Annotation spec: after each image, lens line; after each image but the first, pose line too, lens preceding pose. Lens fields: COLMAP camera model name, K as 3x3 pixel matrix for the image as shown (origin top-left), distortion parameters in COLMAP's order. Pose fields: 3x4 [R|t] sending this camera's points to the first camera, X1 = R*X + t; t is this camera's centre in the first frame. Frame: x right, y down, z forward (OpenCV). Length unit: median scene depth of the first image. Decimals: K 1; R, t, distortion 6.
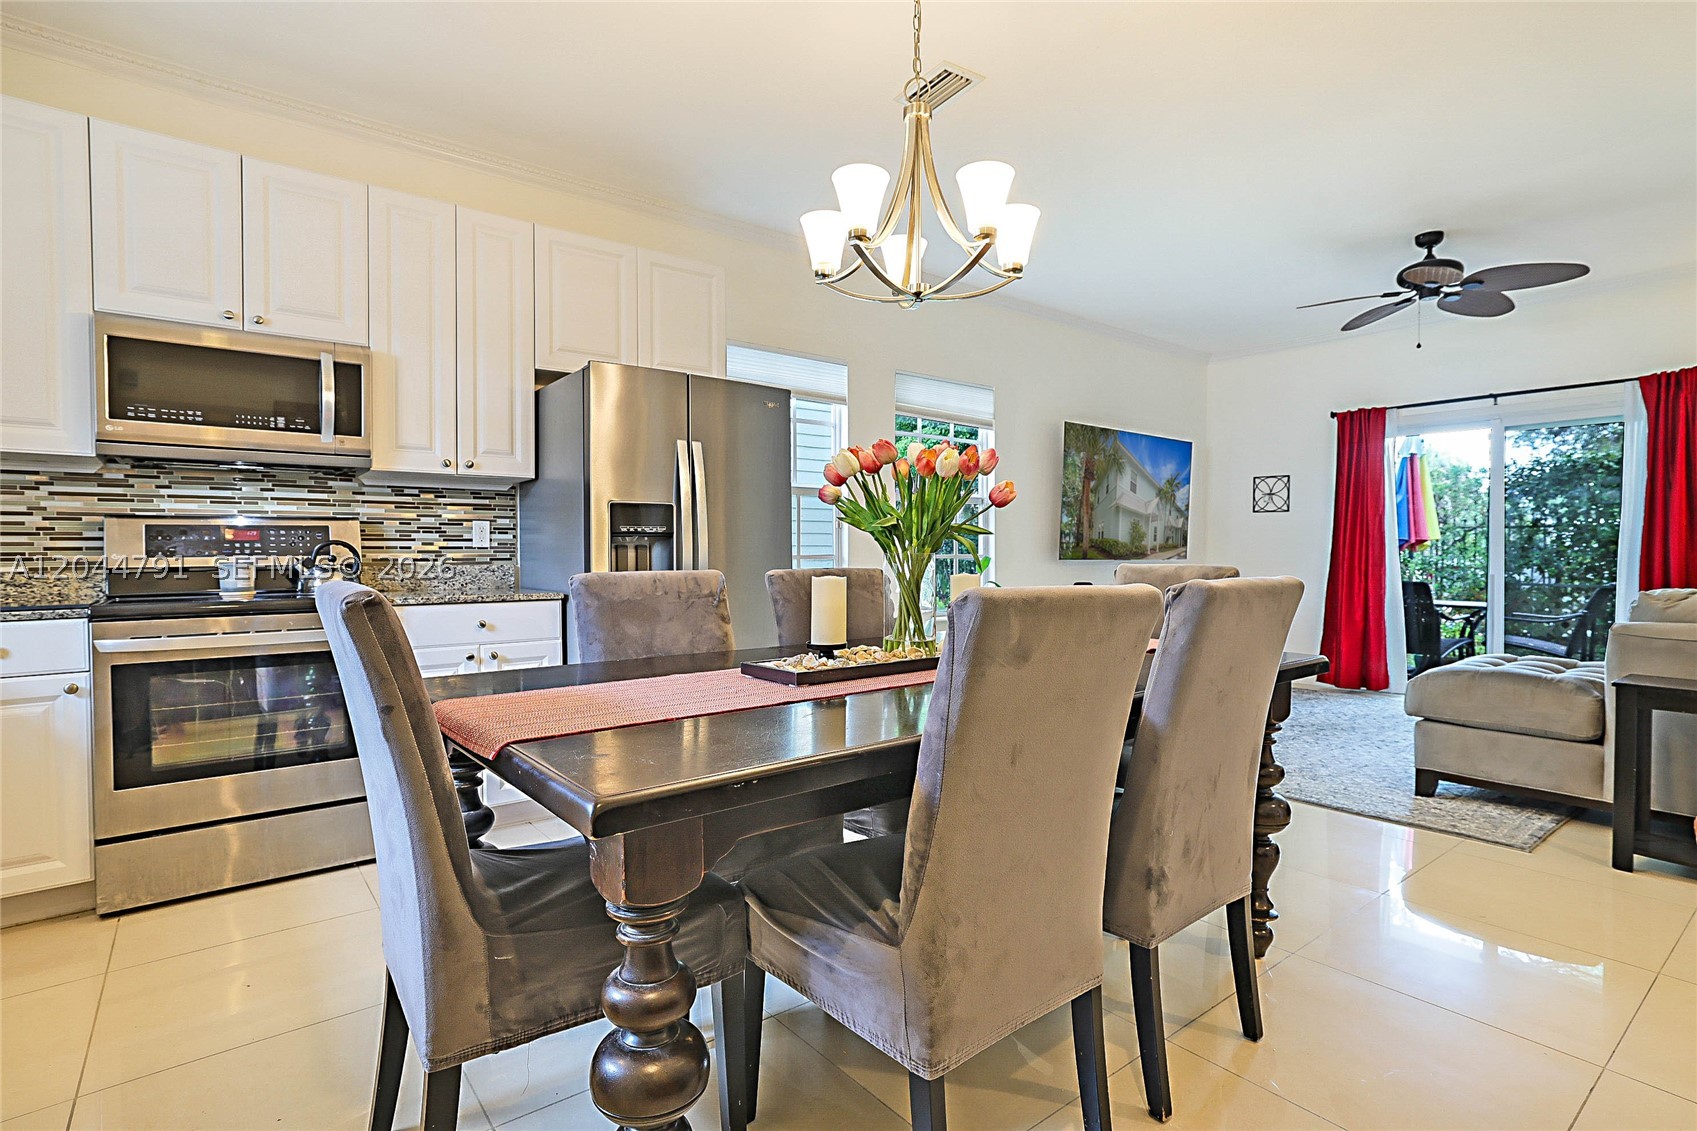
lens RADIAL K [[815.3, 0, 851.6], [0, 815.3, 558.2], [0, 0, 1]] dist [-0.000407, -0.000030]
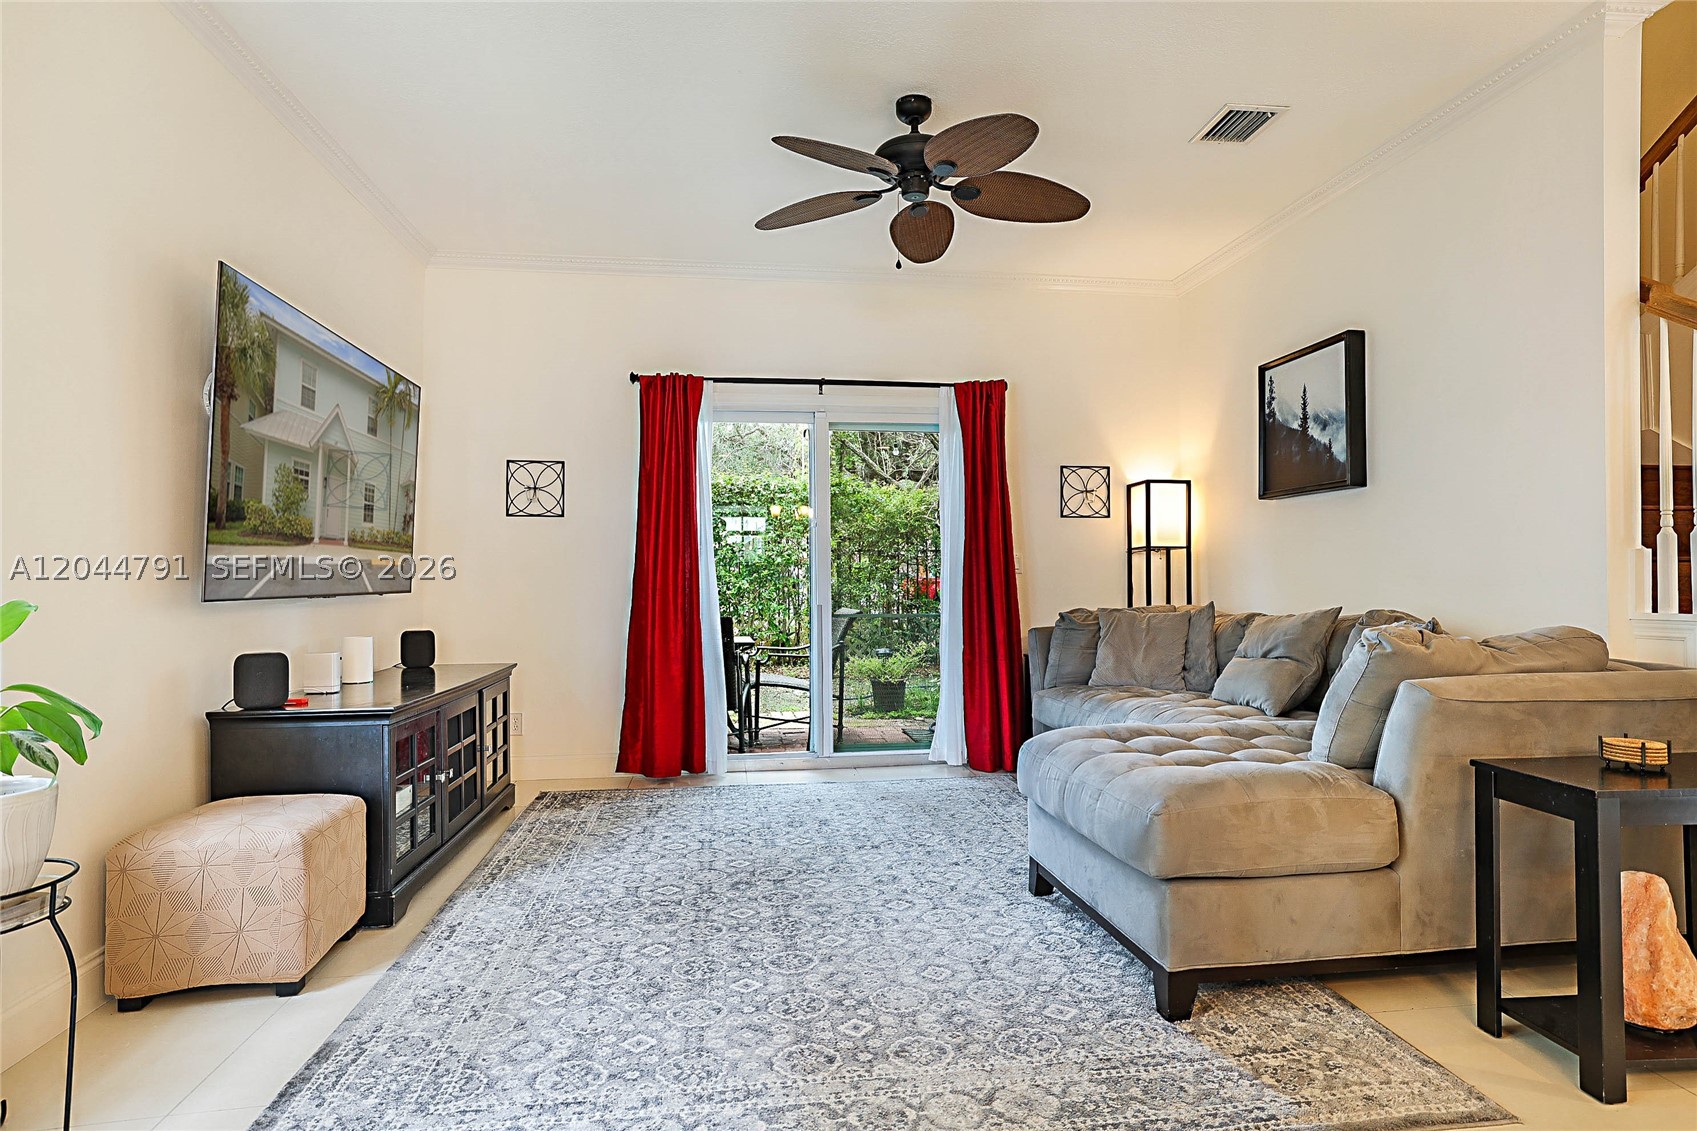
lens RADIAL K [[899.2, 0, 823.2], [0, 899.2, 569.0], [0, 0, 1]] dist [-0.024055, 0.006964]
pose [[0.526617, -0.000168, 0.850103, 0.031787], [0.013737, 0.999871, -0.008313, -0.006156], [-0.849992, 0.016056, 0.526551, 0.468527]]
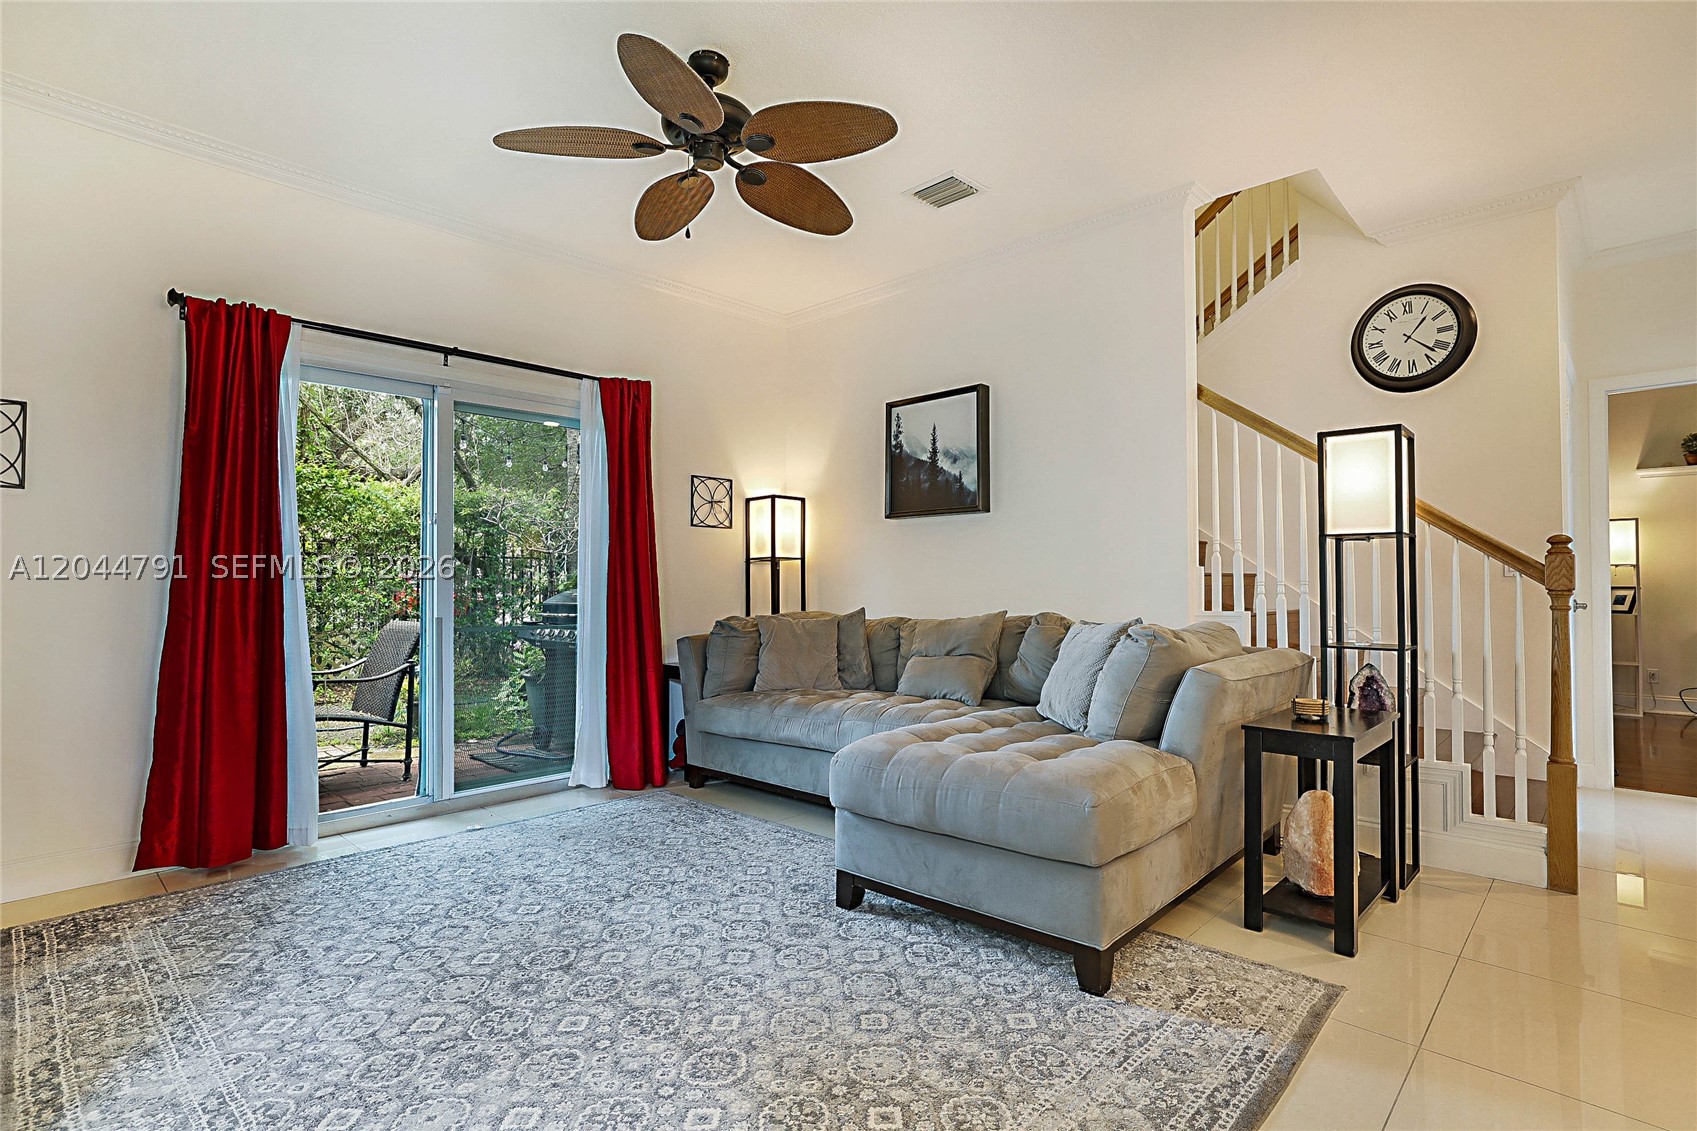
lens RADIAL K [[835.7, 0, 842.3], [0, 835.7, 567.9], [0, 0, 1]] dist [-0.036086, 0.019637]
pose [[-0.128753, 0.014439, 0.991572, 0.062422], [0.008012, 0.999877, -0.013519, -0.007028], [-0.991644, 0.006204, -0.128853, 0.673420]]
